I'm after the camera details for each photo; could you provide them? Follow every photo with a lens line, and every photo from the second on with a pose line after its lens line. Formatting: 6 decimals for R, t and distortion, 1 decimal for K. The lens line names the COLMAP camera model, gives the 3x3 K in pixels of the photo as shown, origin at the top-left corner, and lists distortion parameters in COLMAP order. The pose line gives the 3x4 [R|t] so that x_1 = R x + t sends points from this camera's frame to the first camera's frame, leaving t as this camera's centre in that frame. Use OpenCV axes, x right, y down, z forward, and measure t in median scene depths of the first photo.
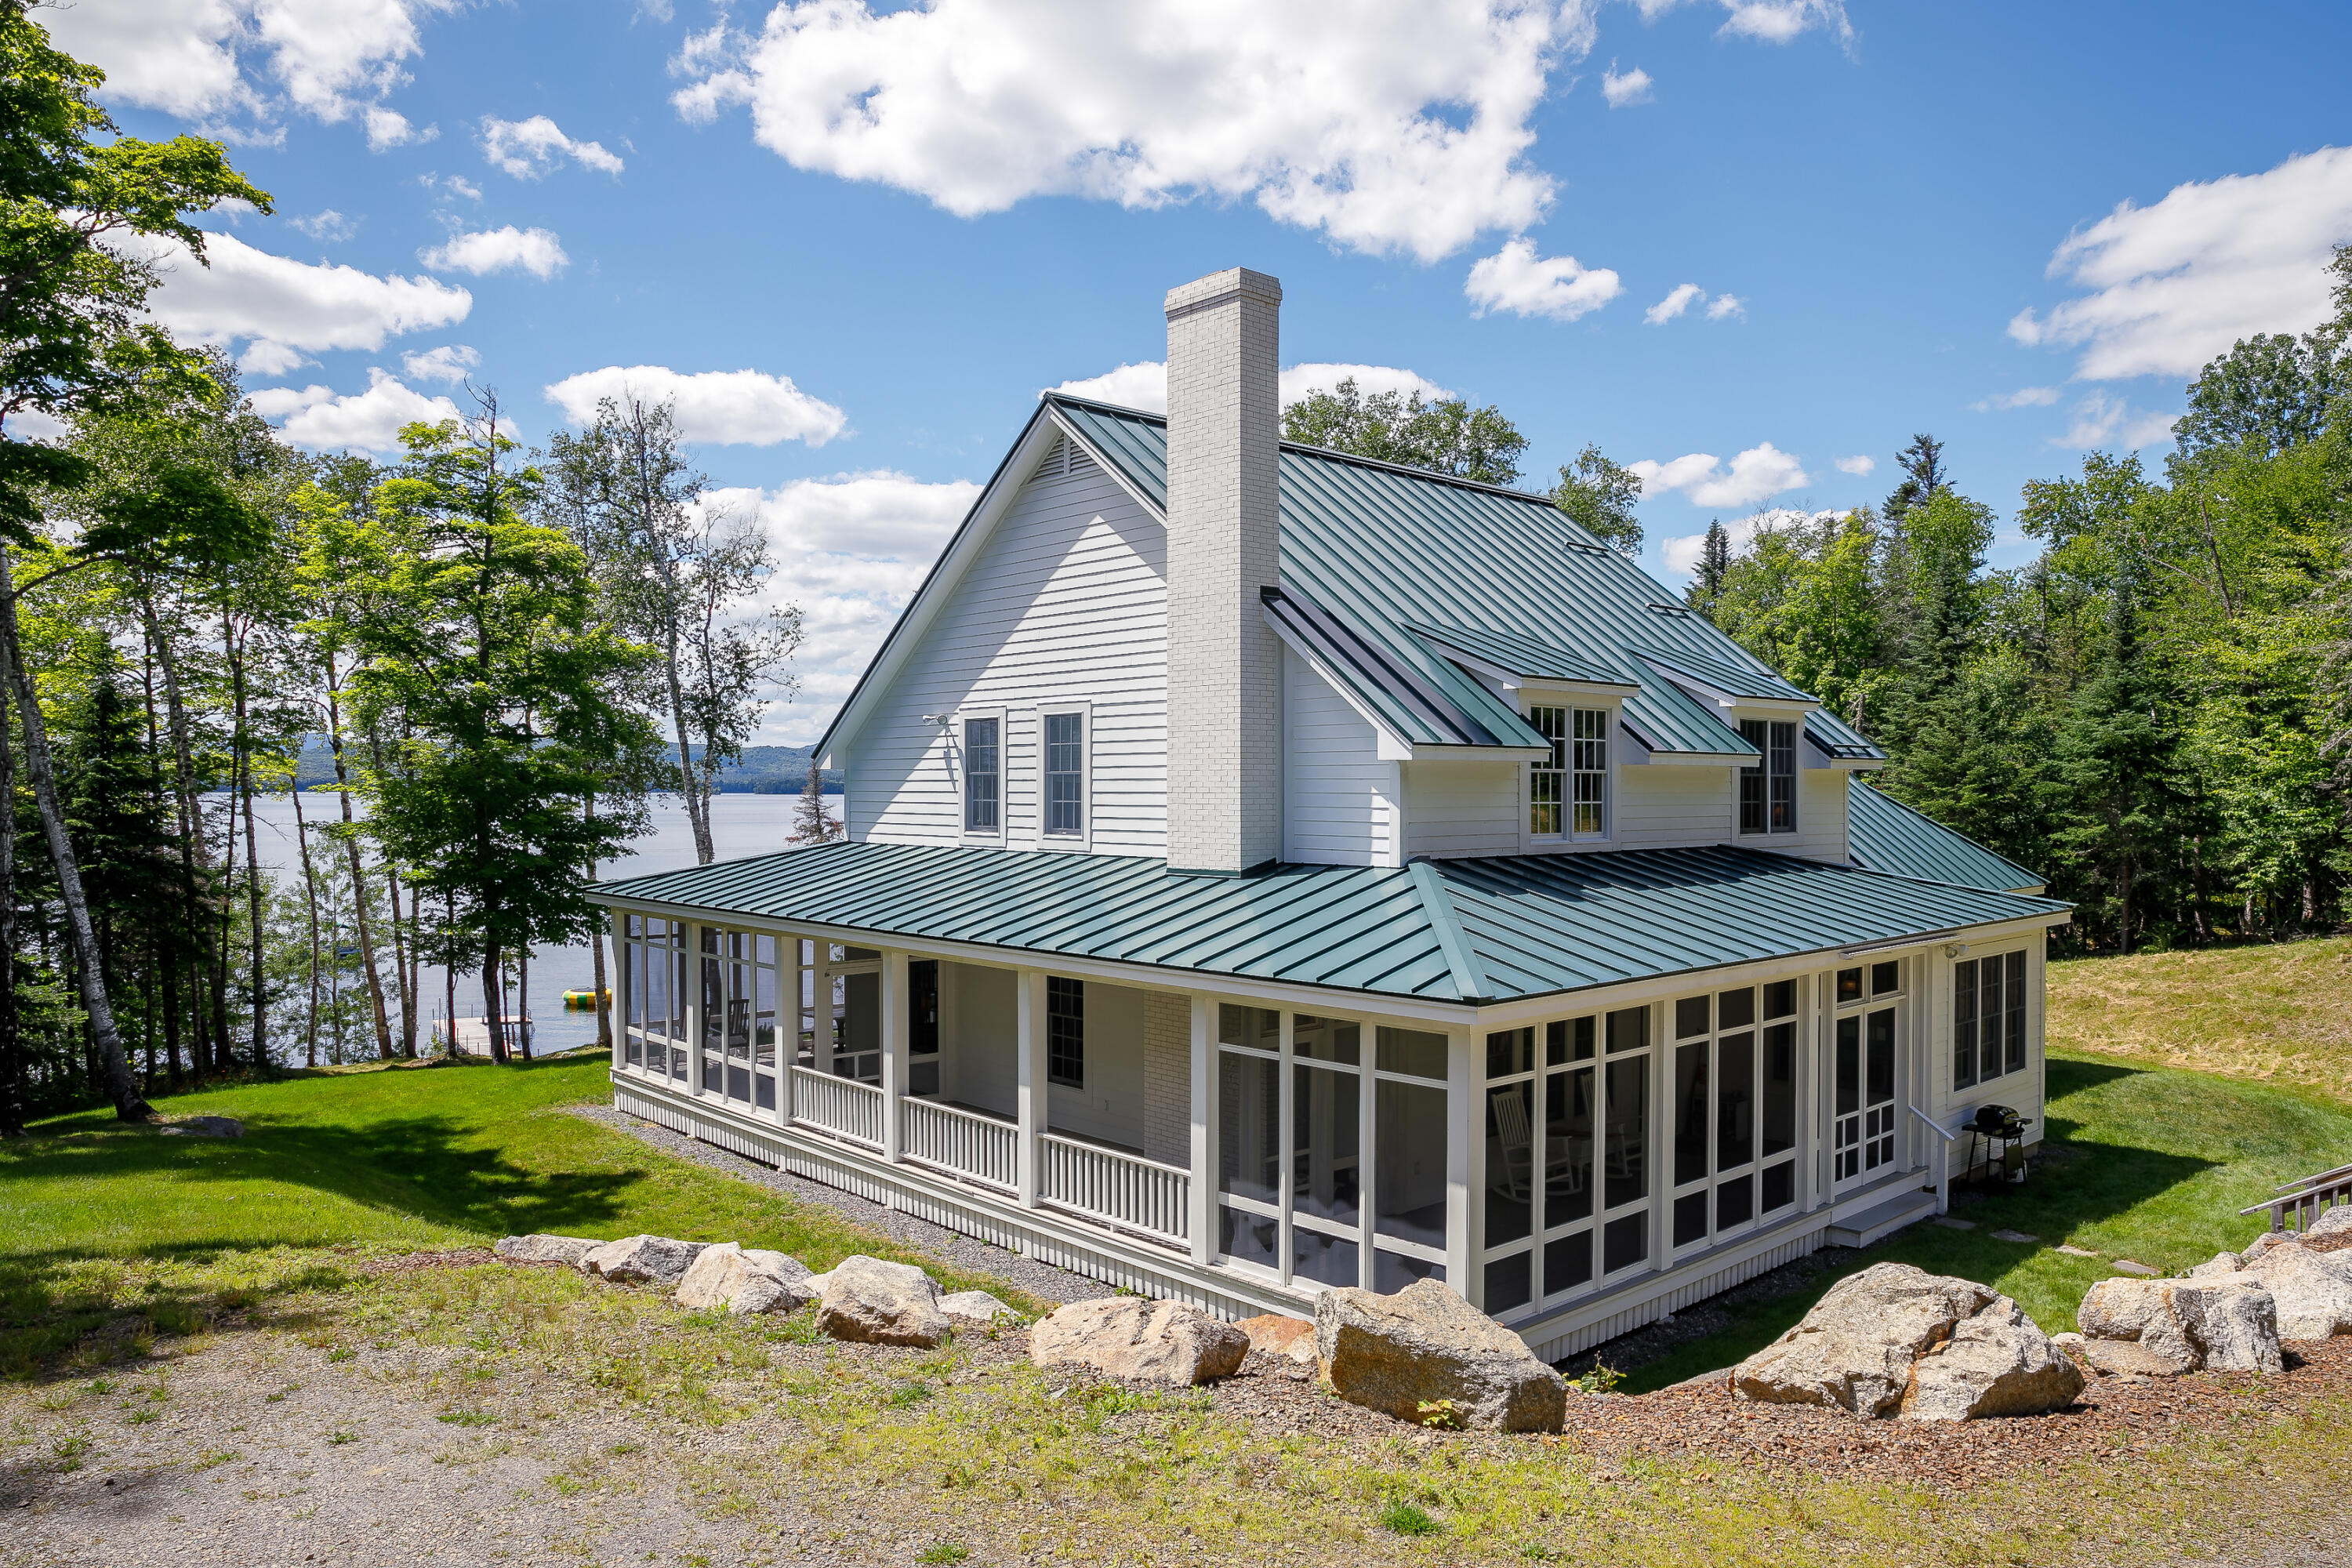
lens RADIAL K [[1631.3, 0, 1174.3], [0, 1631.3, 790.5], [0, 0, 1]] dist [-0.020785, 0.016437]
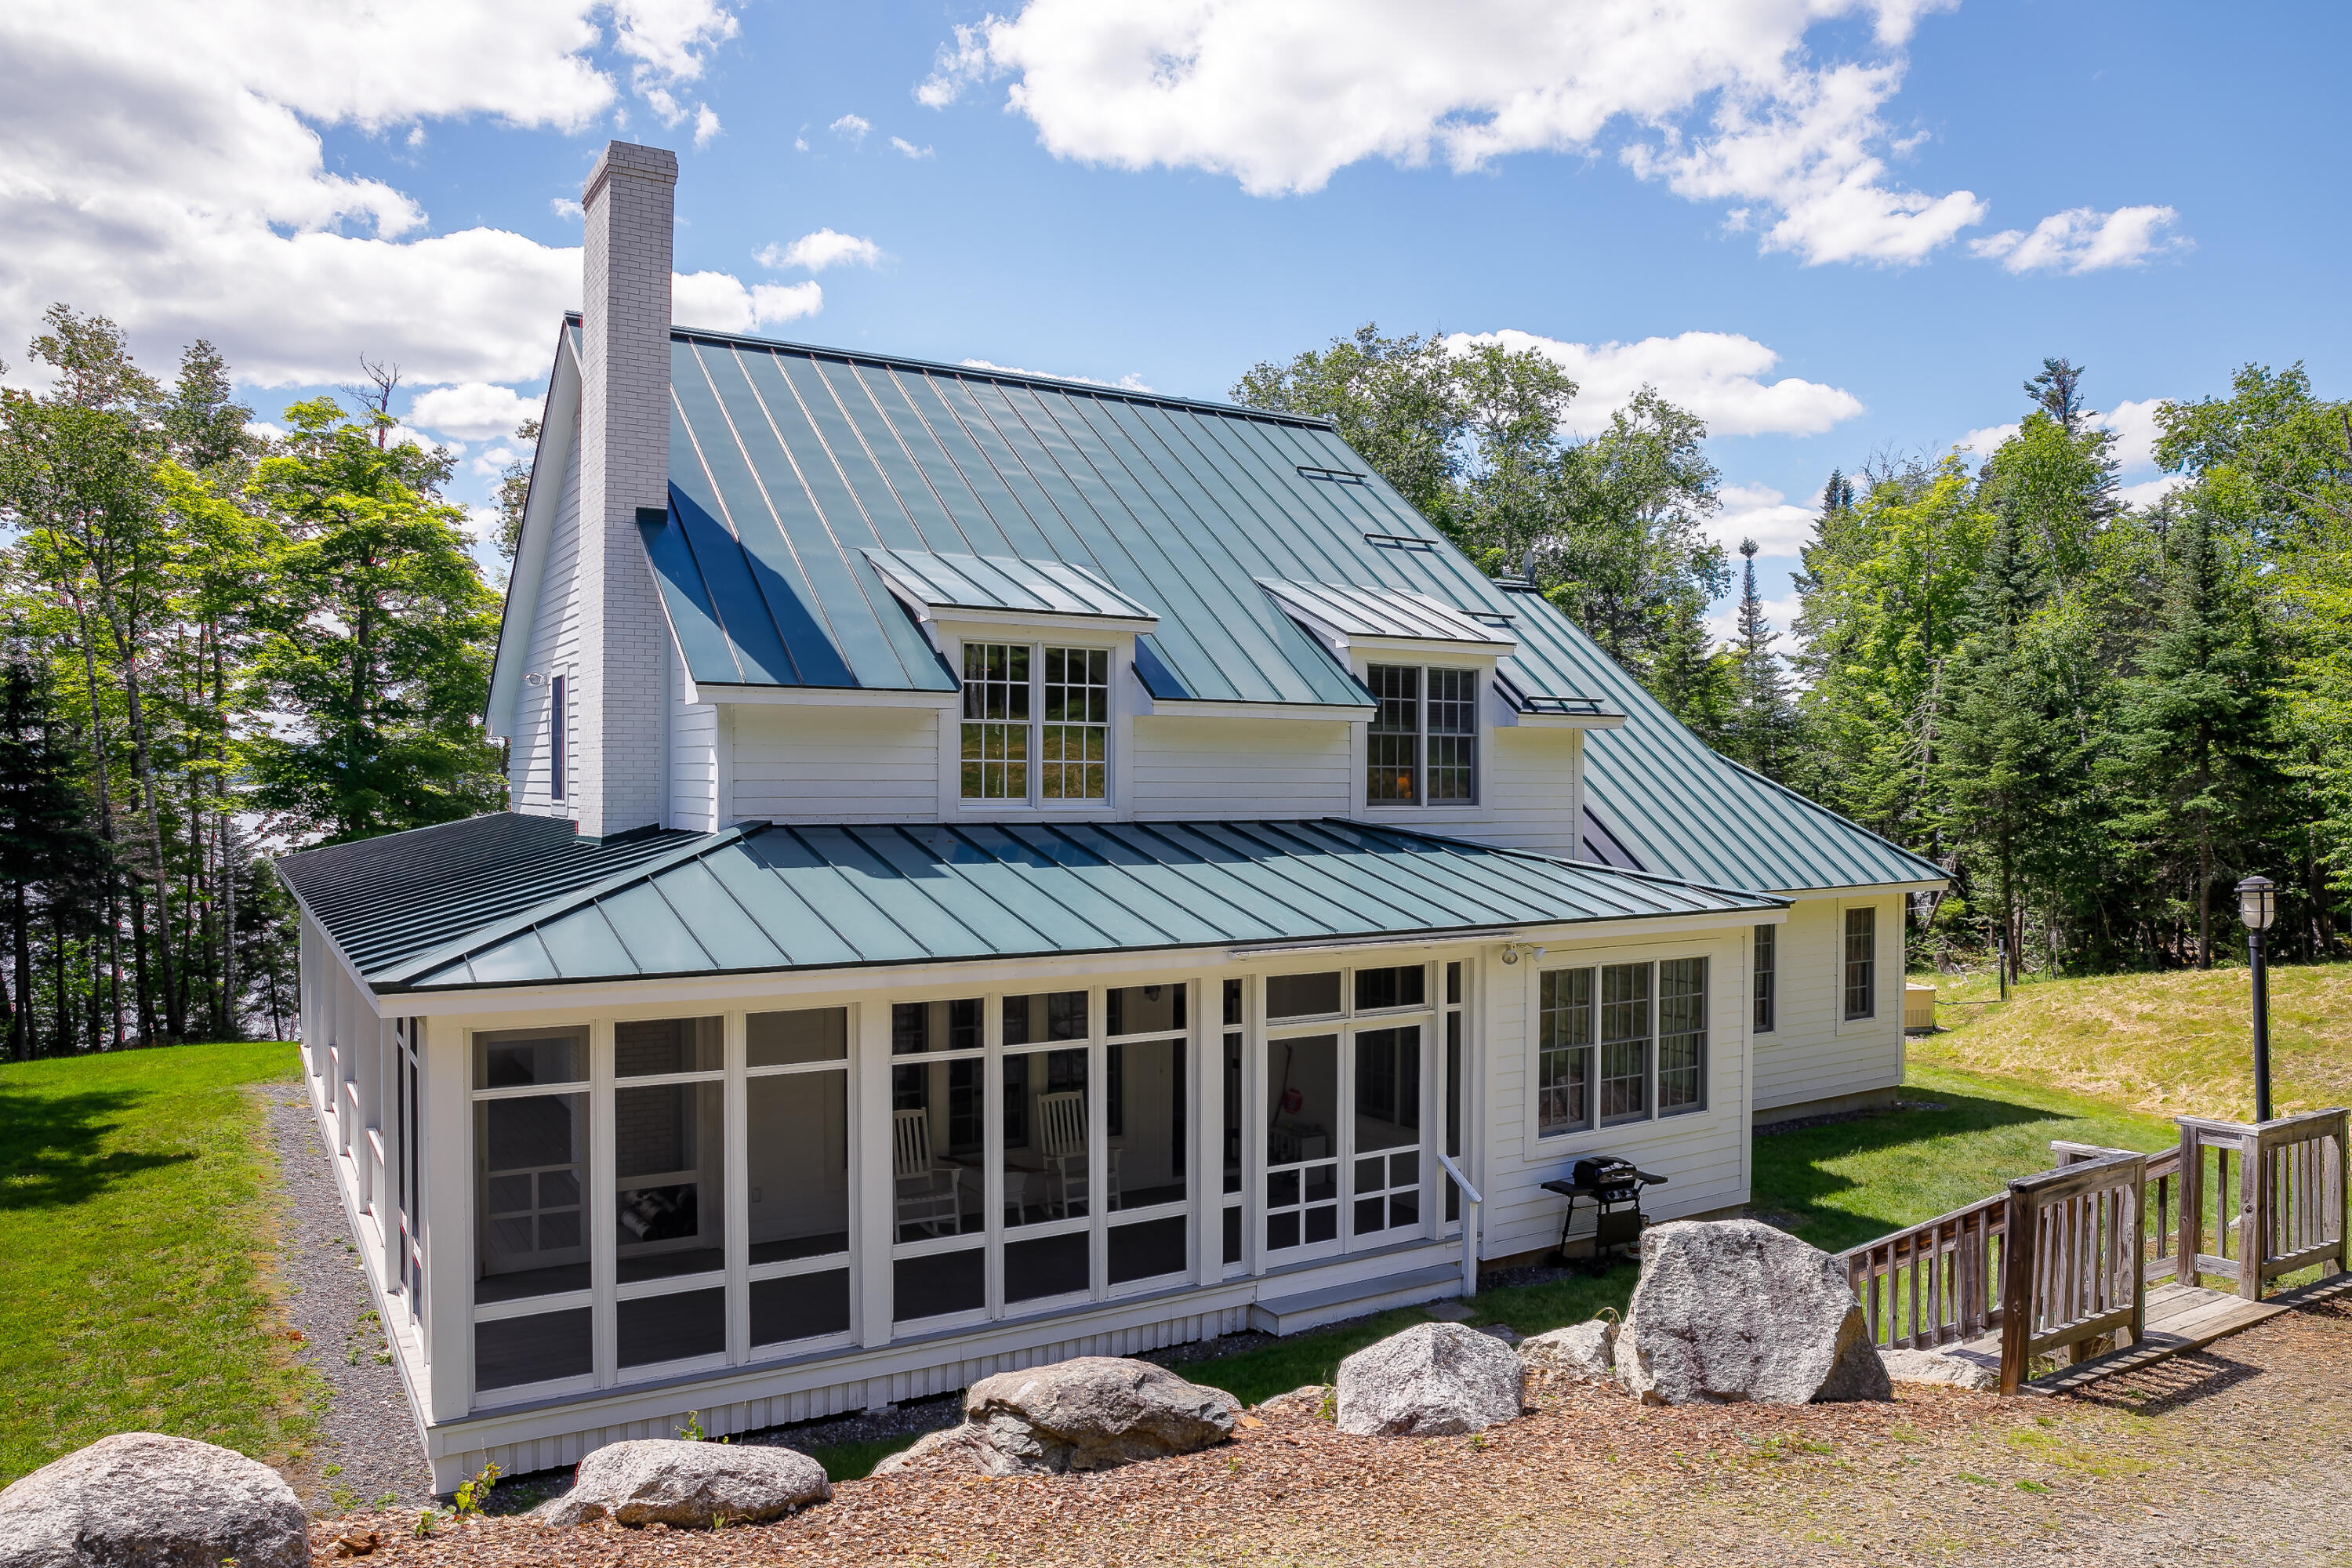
lens RADIAL K [[1631.3, 0, 1176.7], [0, 1631.3, 784.0], [0, 0, 1]] dist [-0.020785, 0.016437]
pose [[0.982915, 0.002344, -0.184047, 0.247879], [-0.002472, 0.999997, -0.000467, 0.010152], [0.184045, 0.000914, 0.982917, 0.112799]]
